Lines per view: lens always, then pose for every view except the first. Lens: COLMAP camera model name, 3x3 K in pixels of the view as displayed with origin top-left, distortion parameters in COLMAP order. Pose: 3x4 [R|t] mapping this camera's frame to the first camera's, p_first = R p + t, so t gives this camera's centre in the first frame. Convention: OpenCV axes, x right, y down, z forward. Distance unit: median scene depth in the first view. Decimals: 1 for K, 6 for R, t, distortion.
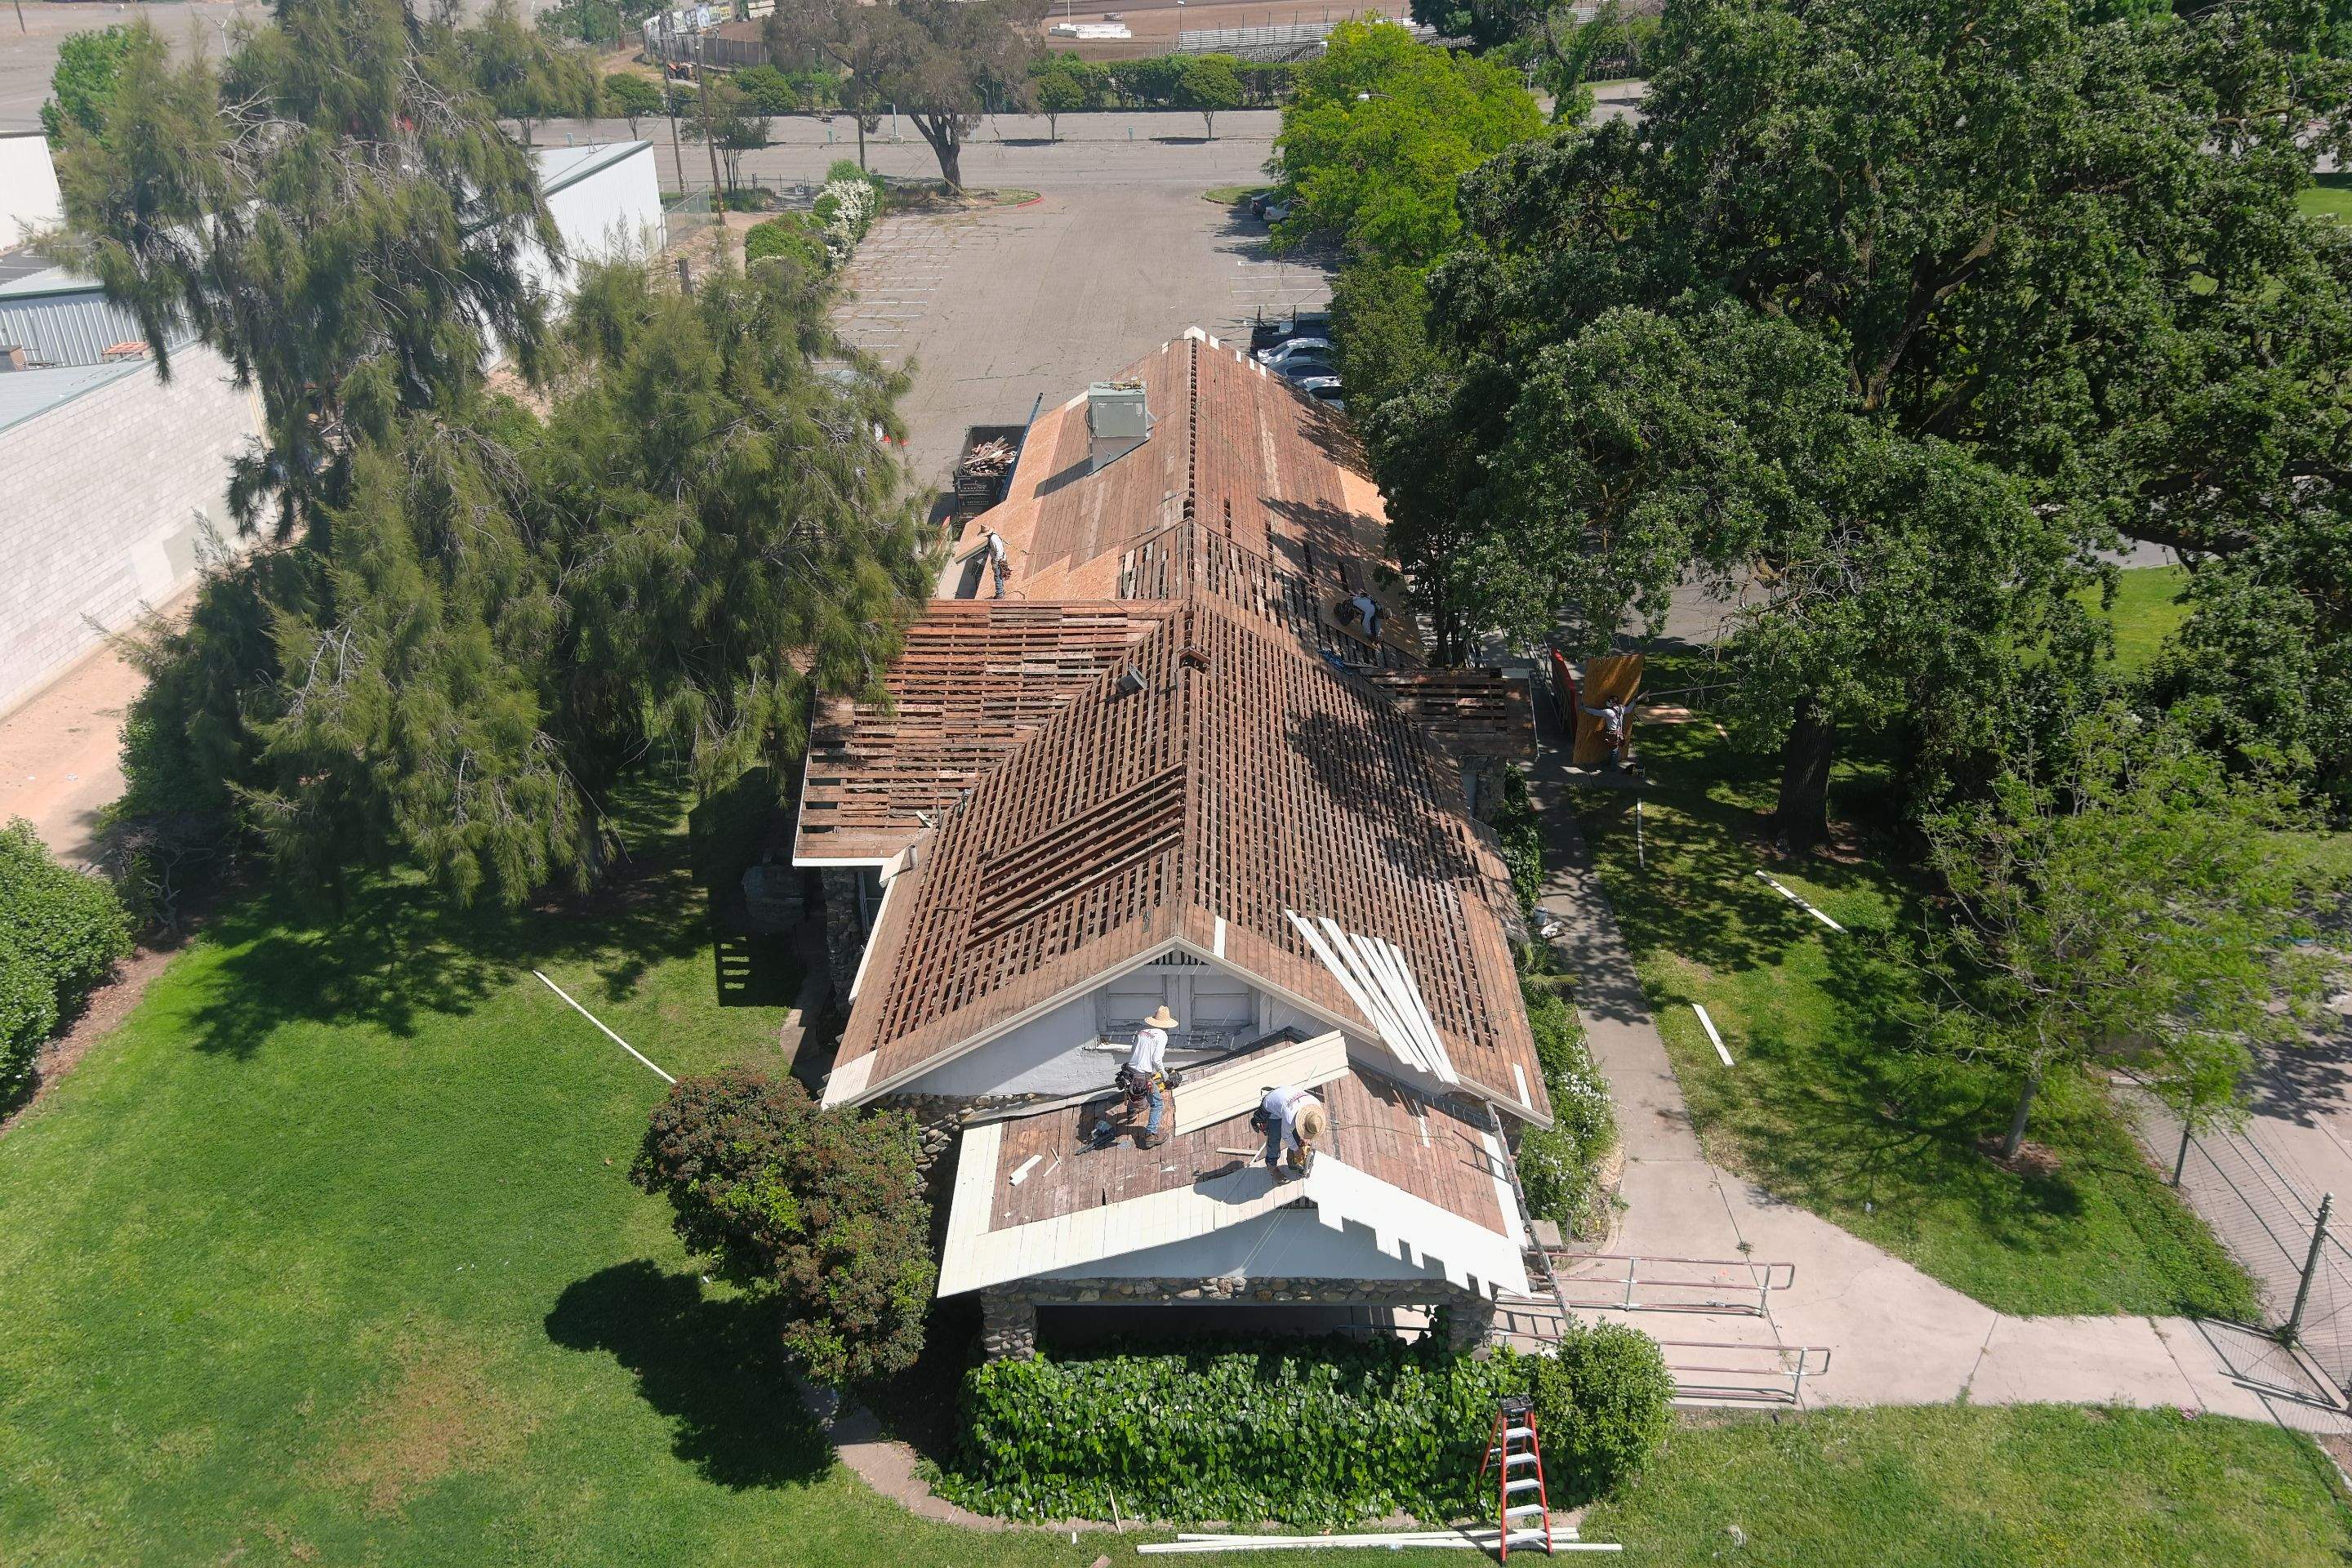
lens RADIAL K [[1822.4, 0, 1176.0], [0, 1822.4, 784.0], [0, 0, 1]] dist [0.027140, -0.024266]
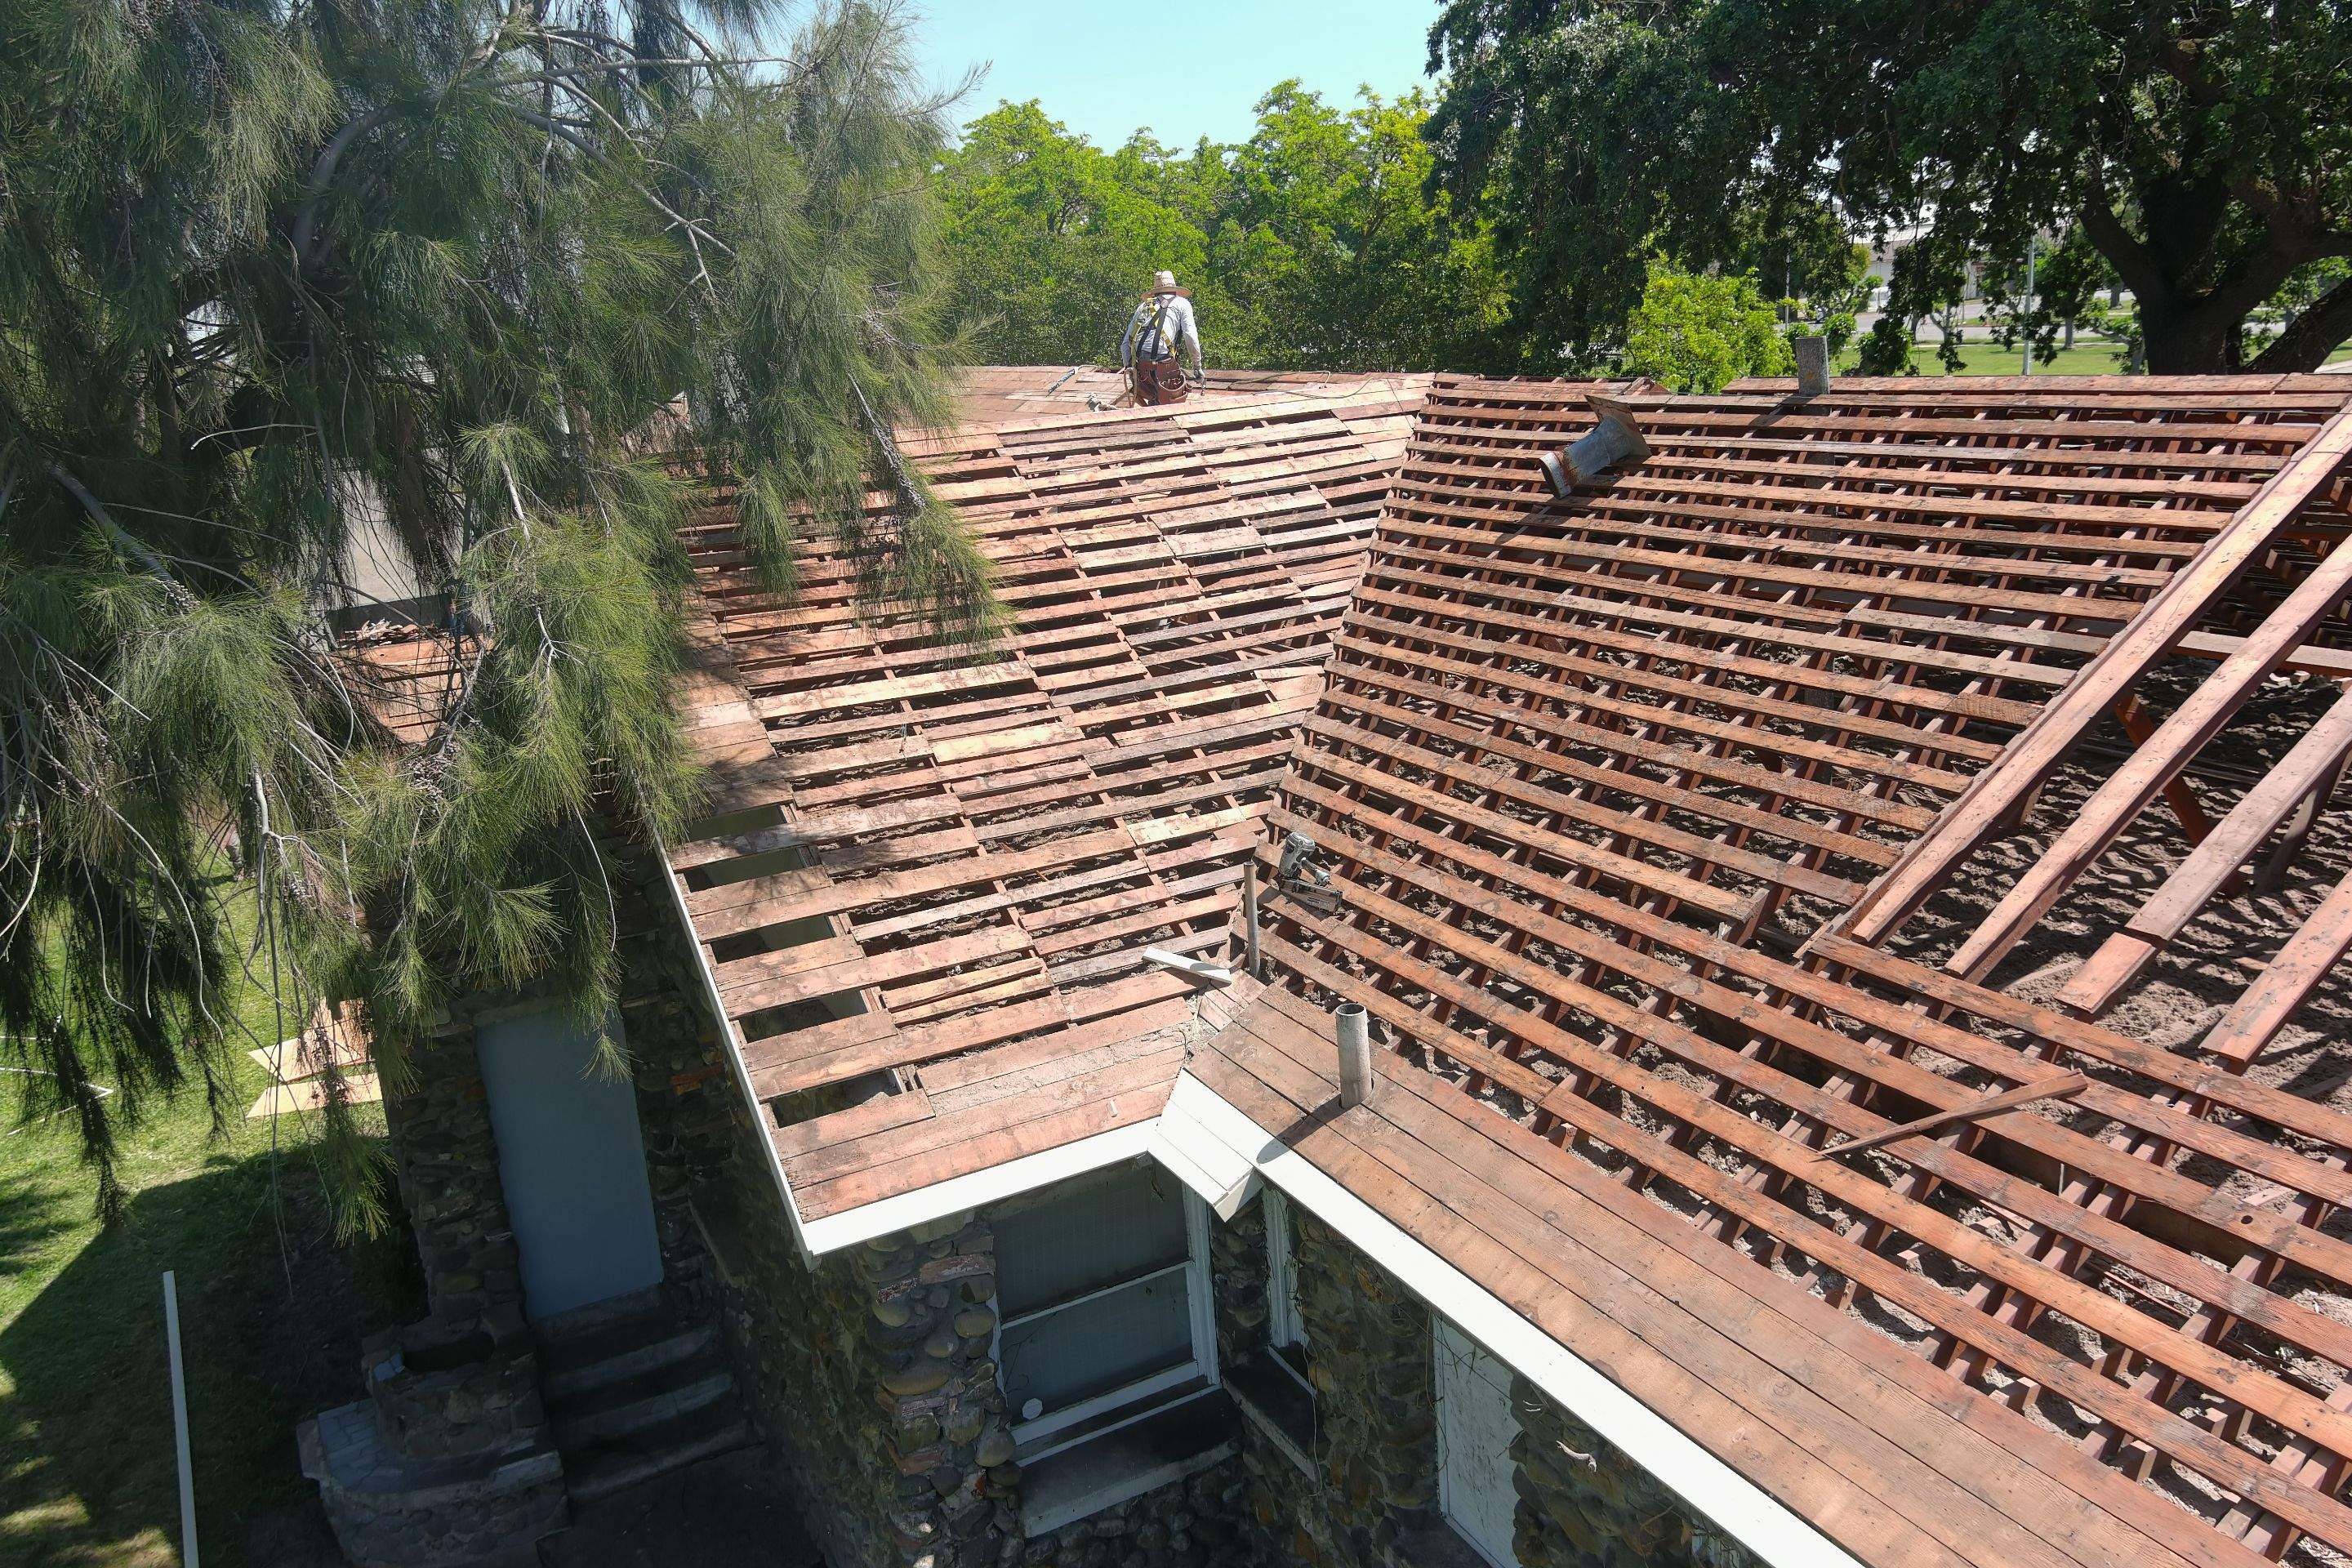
lens RADIAL K [[1822.4, 0, 1176.0], [0, 1822.4, 784.0], [0, 0, 1]] dist [0.027140, -0.024266]
pose [[0.883805, -0.180201, 0.431759, -0.253606], [0.266972, 0.952098, -0.149117, 0.033550], [-0.384206, 0.247058, 0.889578, 0.731131]]
